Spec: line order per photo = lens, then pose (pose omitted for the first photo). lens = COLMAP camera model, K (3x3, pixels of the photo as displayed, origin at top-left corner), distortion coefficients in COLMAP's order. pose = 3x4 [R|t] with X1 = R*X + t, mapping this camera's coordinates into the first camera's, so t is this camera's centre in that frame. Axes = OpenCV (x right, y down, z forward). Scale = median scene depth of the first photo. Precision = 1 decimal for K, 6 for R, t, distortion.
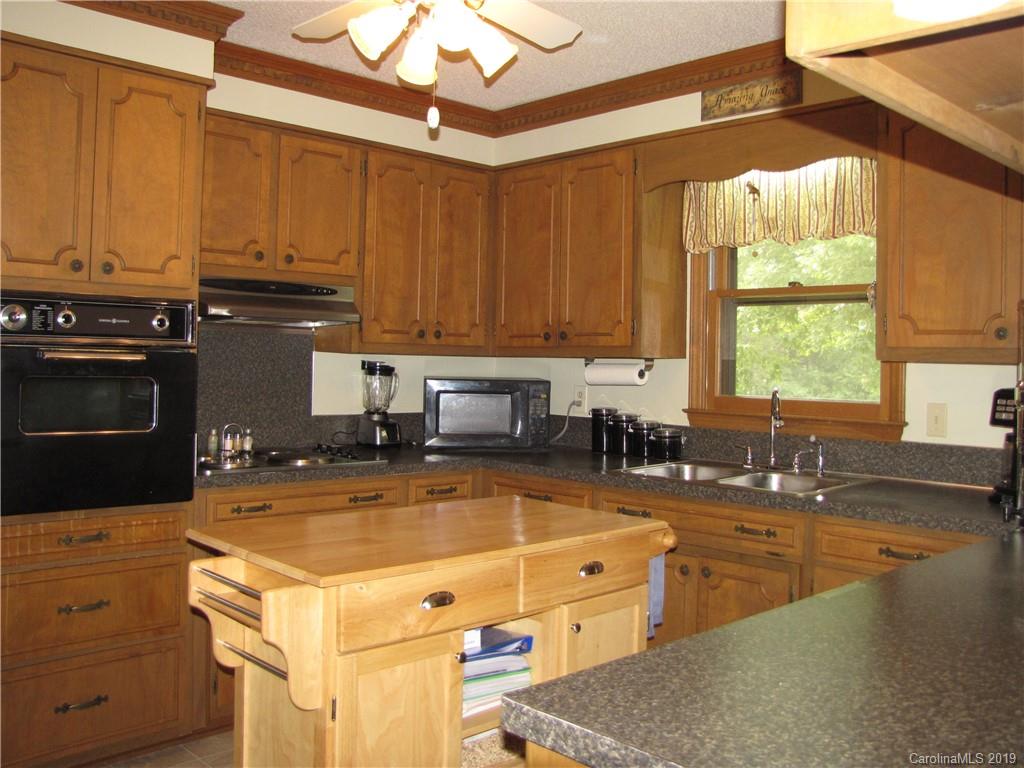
lens RADIAL K [[953.8, 0, 512.0], [0, 953.8, 383.3], [0, 0, 1]] dist [-0.056890, 0.000000]
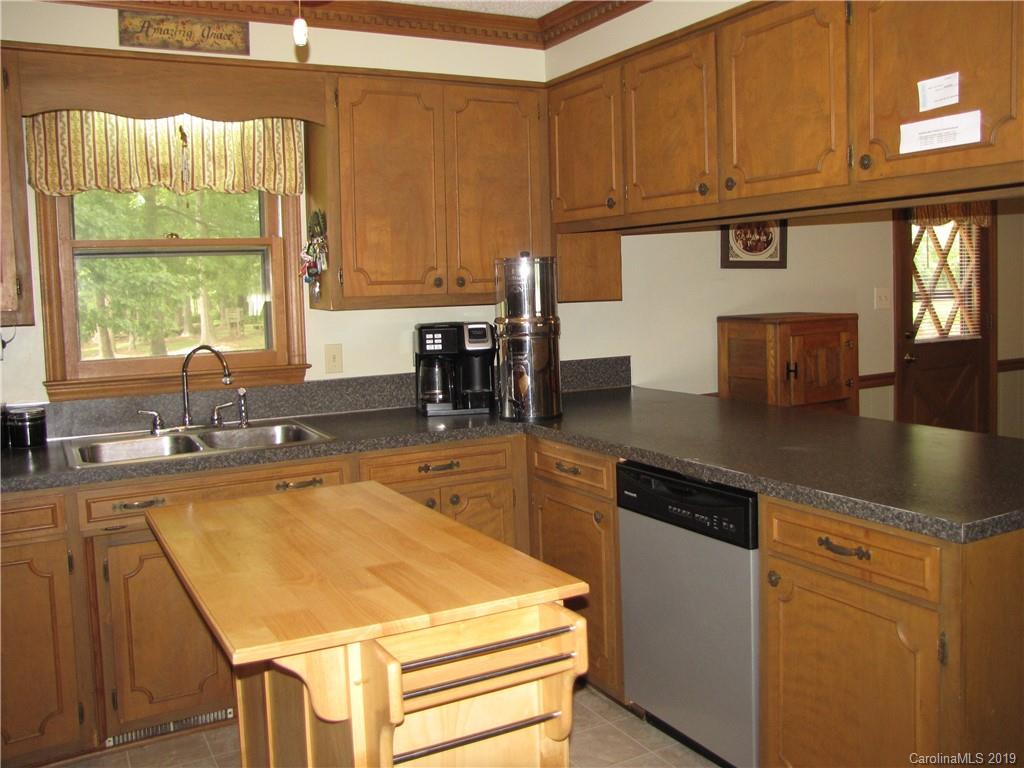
lens RADIAL K [[953.8, 0, 512.0], [0, 953.8, 378.7], [0, 0, 1]] dist [-0.056890, 0.000000]
pose [[0.275443, -0.124196, 0.953261, -0.583827], [0.062740, 0.991828, 0.111092, -0.050799], [-0.959268, 0.029208, 0.280984, 0.450305]]
